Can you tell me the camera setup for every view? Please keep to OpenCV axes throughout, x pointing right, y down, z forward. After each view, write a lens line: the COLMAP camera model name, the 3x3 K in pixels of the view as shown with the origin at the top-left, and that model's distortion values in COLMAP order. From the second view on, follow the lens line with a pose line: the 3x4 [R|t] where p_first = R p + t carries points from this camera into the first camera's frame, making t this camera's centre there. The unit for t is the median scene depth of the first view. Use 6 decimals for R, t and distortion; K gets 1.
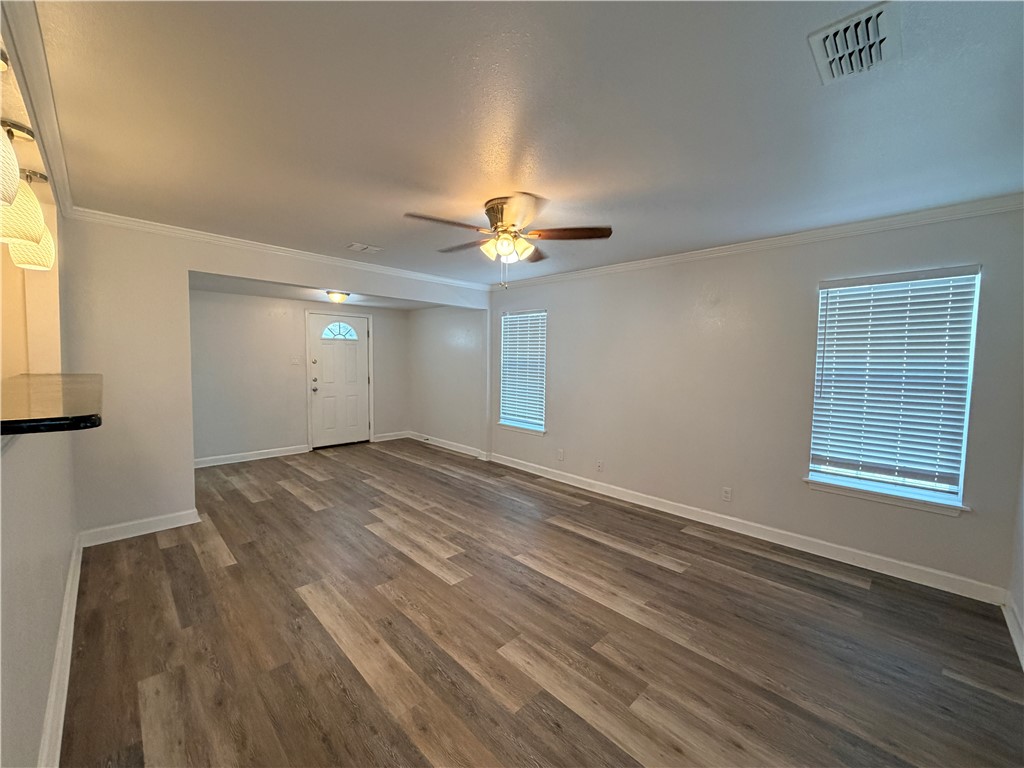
lens RADIAL K [[408.6, 0, 510.6], [0, 408.6, 385.9], [0, 0, 1]] dist [0.001359, -0.000144]
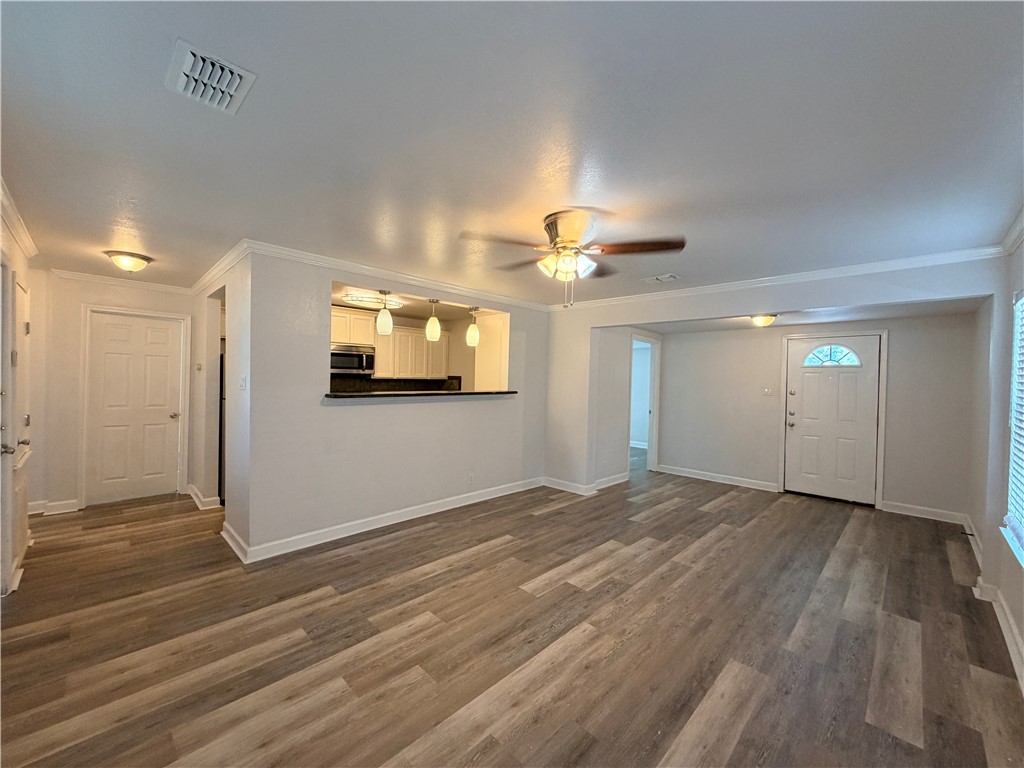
lens RADIAL K [[408.6, 0, 510.6], [0, 408.6, 385.9], [0, 0, 1]] dist [0.001359, -0.000144]
pose [[0.014682, 0.002010, -0.999890, 0.813835], [-0.087034, 0.996205, 0.000725, -0.044647], [0.996097, 0.087014, 0.014801, 0.775879]]
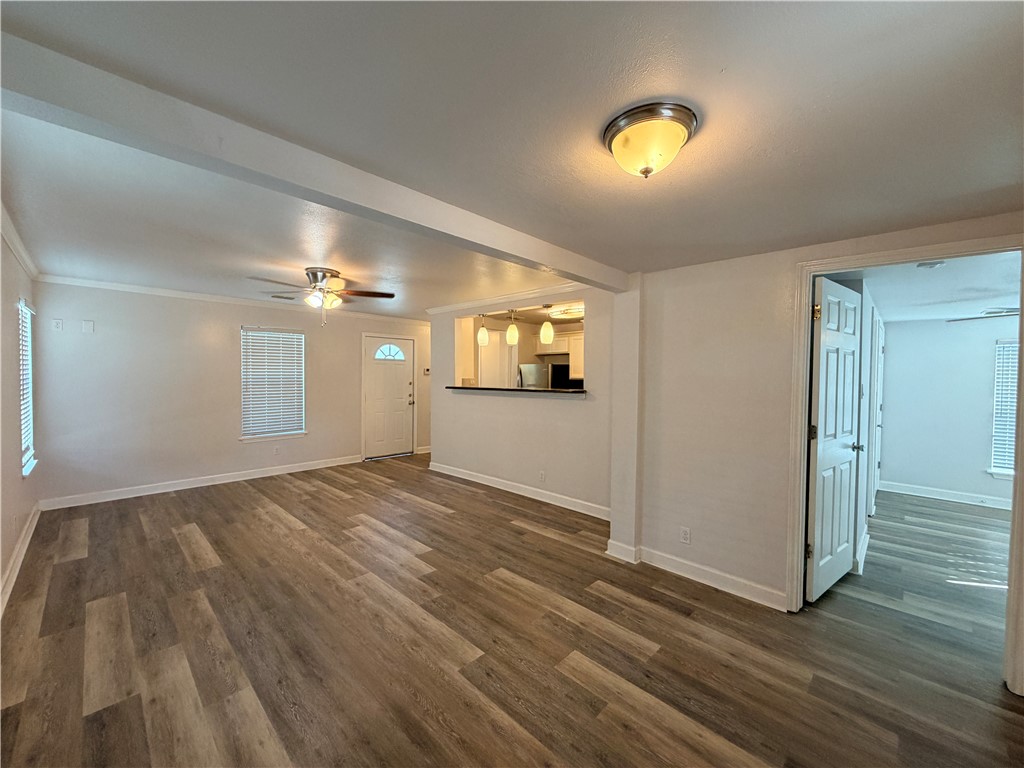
lens RADIAL K [[408.6, 0, 510.6], [0, 408.6, 385.9], [0, 0, 1]] dist [0.001359, -0.000144]
pose [[-0.999390, -0.027805, -0.021136, -0.581946], [-0.029559, 0.995698, 0.087814, -0.155737], [0.018603, 0.088385, -0.995913, 2.207006]]
